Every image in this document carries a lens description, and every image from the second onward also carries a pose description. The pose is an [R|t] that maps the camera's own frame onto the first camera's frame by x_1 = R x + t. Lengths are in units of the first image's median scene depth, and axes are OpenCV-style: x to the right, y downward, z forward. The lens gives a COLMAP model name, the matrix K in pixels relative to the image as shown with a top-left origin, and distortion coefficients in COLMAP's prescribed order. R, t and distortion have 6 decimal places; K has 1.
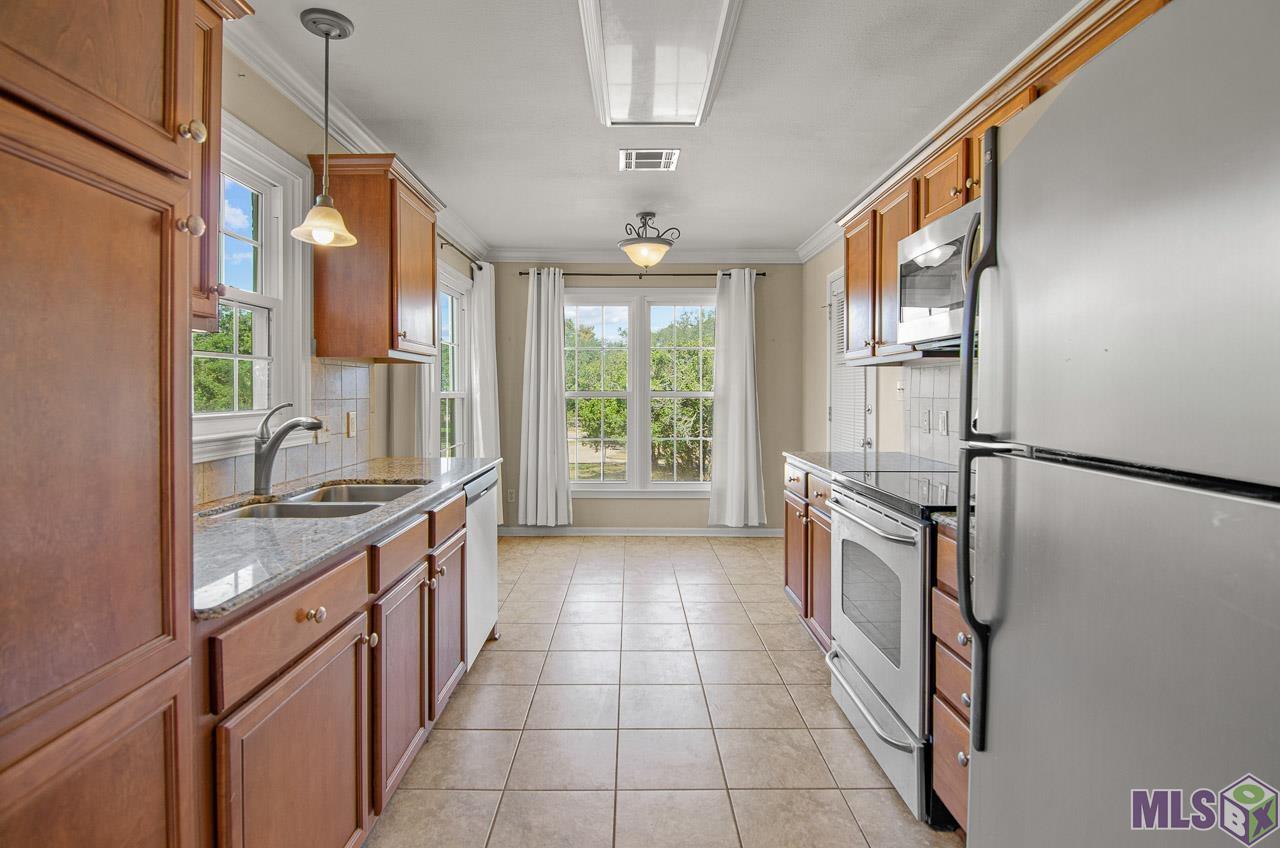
lens RADIAL K [[624.8, 0, 638.2], [0, 624.8, 395.3], [0, 0, 1]] dist [-0.021526, -0.001881]
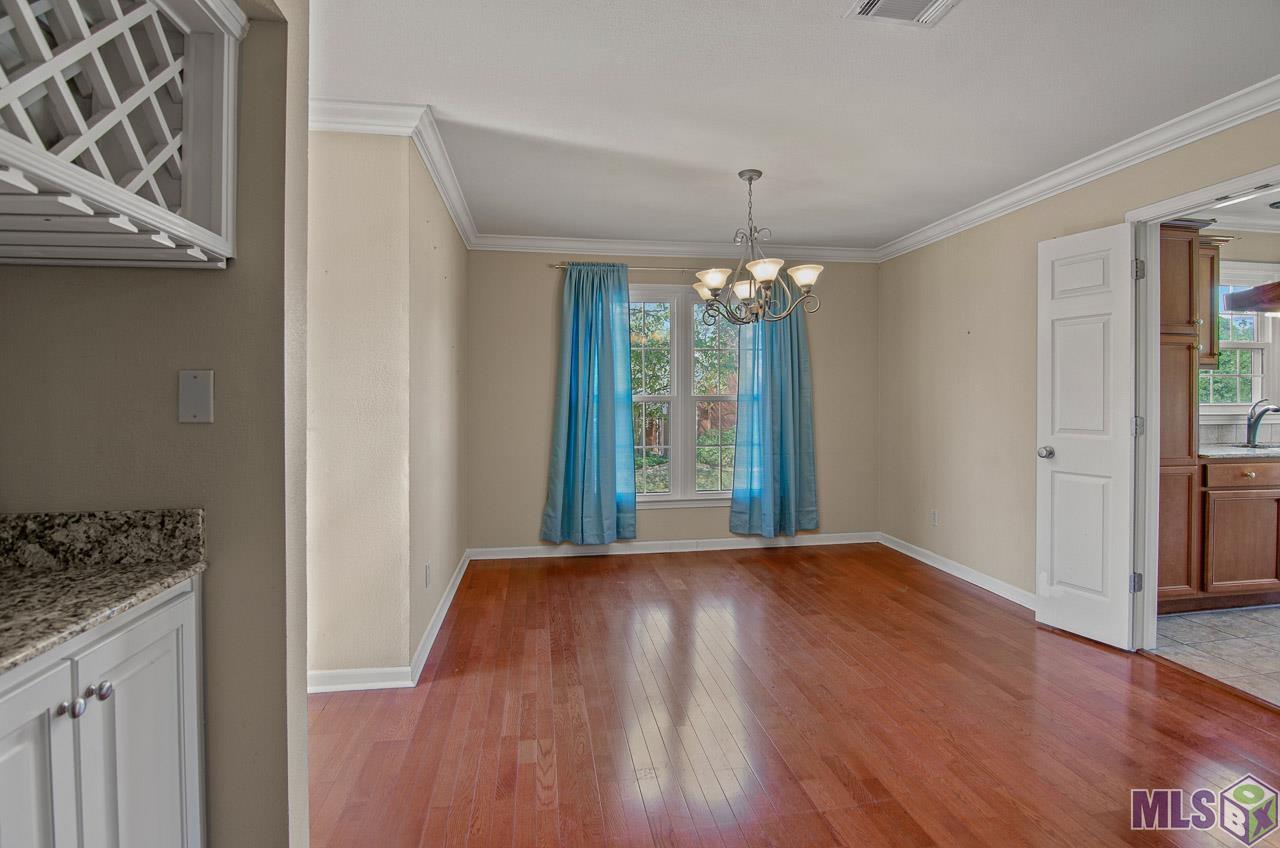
lens RADIAL K [[624.8, 0, 654.6], [0, 624.8, 397.2], [0, 0, 1]] dist [-0.021526, -0.001881]
pose [[0.149821, 0.004879, -0.988701, 2.165310], [-0.005473, 0.999977, 0.004105, 0.020111], [0.988698, 0.004797, 0.149844, -2.478056]]
